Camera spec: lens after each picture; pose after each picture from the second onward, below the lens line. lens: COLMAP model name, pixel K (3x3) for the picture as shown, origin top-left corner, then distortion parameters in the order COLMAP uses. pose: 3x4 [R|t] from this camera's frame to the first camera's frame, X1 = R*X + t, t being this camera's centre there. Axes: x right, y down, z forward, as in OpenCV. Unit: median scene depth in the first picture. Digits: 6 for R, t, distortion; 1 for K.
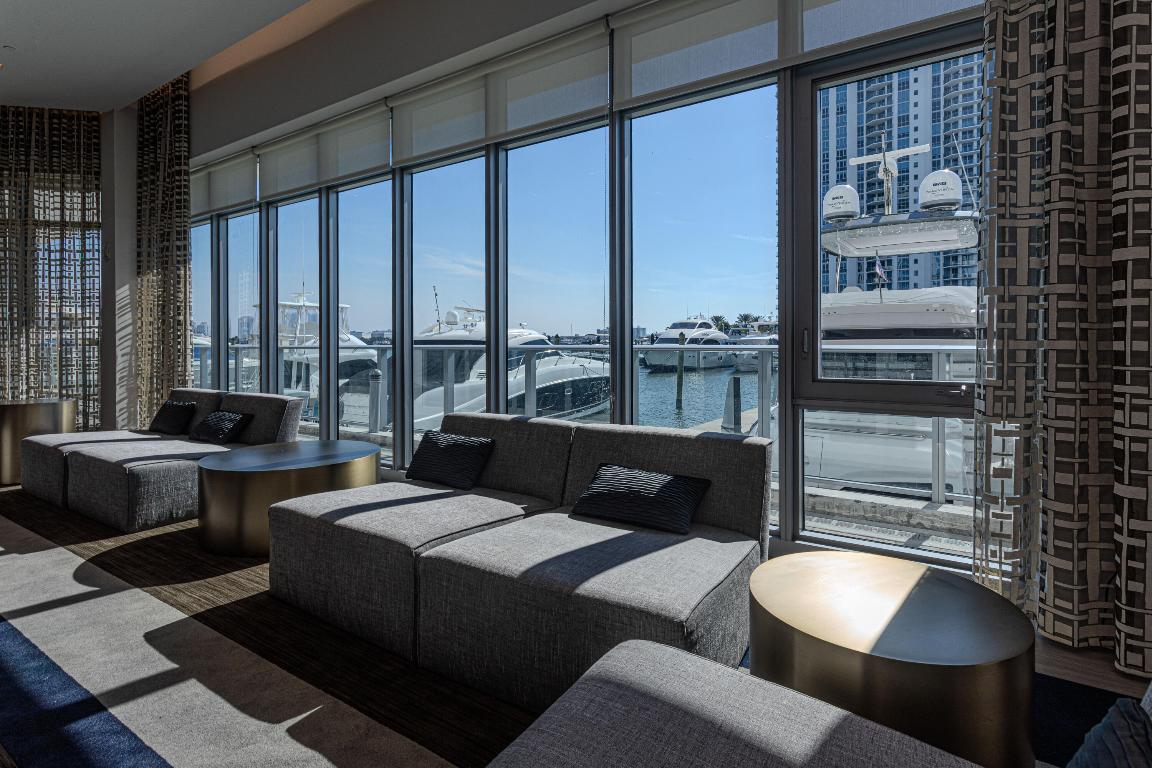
lens RADIAL K [[562.1, 0, 576.5], [0, 562.1, 380.8], [0, 0, 1]] dist [0.004875, -0.000054]
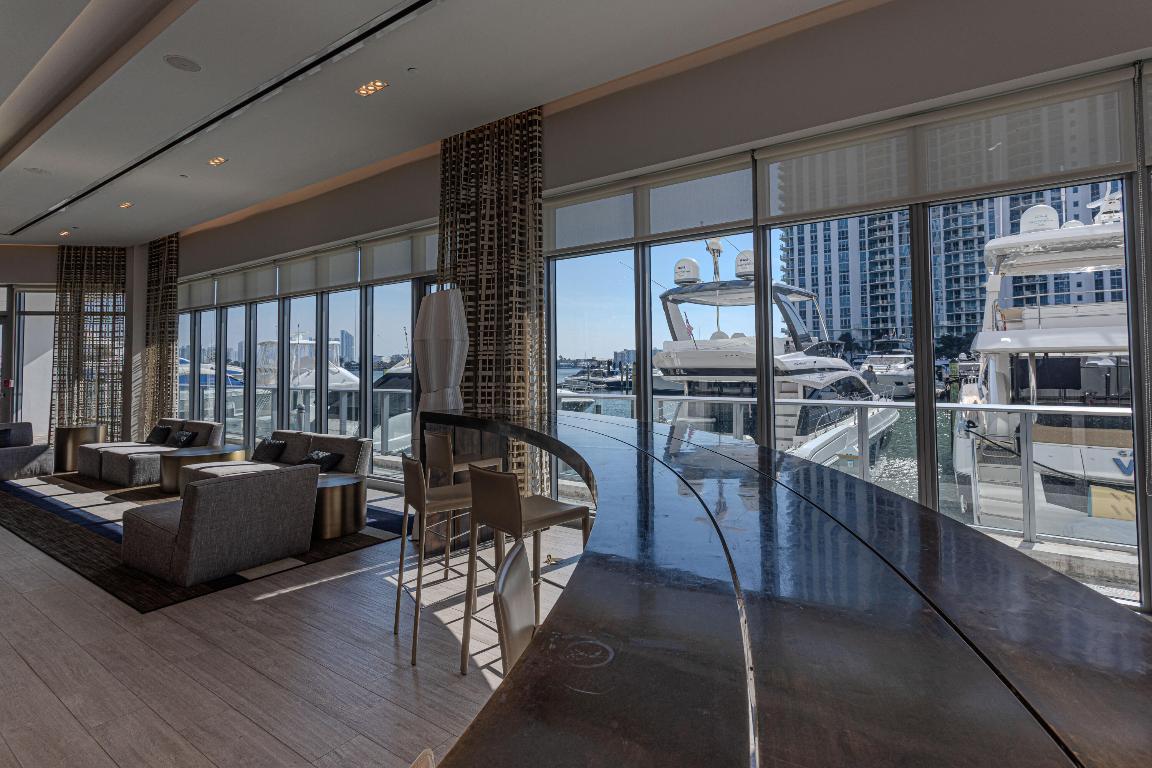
lens RADIAL K [[562.1, 0, 572.9], [0, 562.1, 381.6], [0, 0, 1]] dist [0.004875, -0.000054]
pose [[0.999369, -0.007903, -0.034634, 0.492969], [0.006541, 0.999208, -0.039259, -0.018279], [0.034917, 0.039008, 0.998629, -0.558443]]
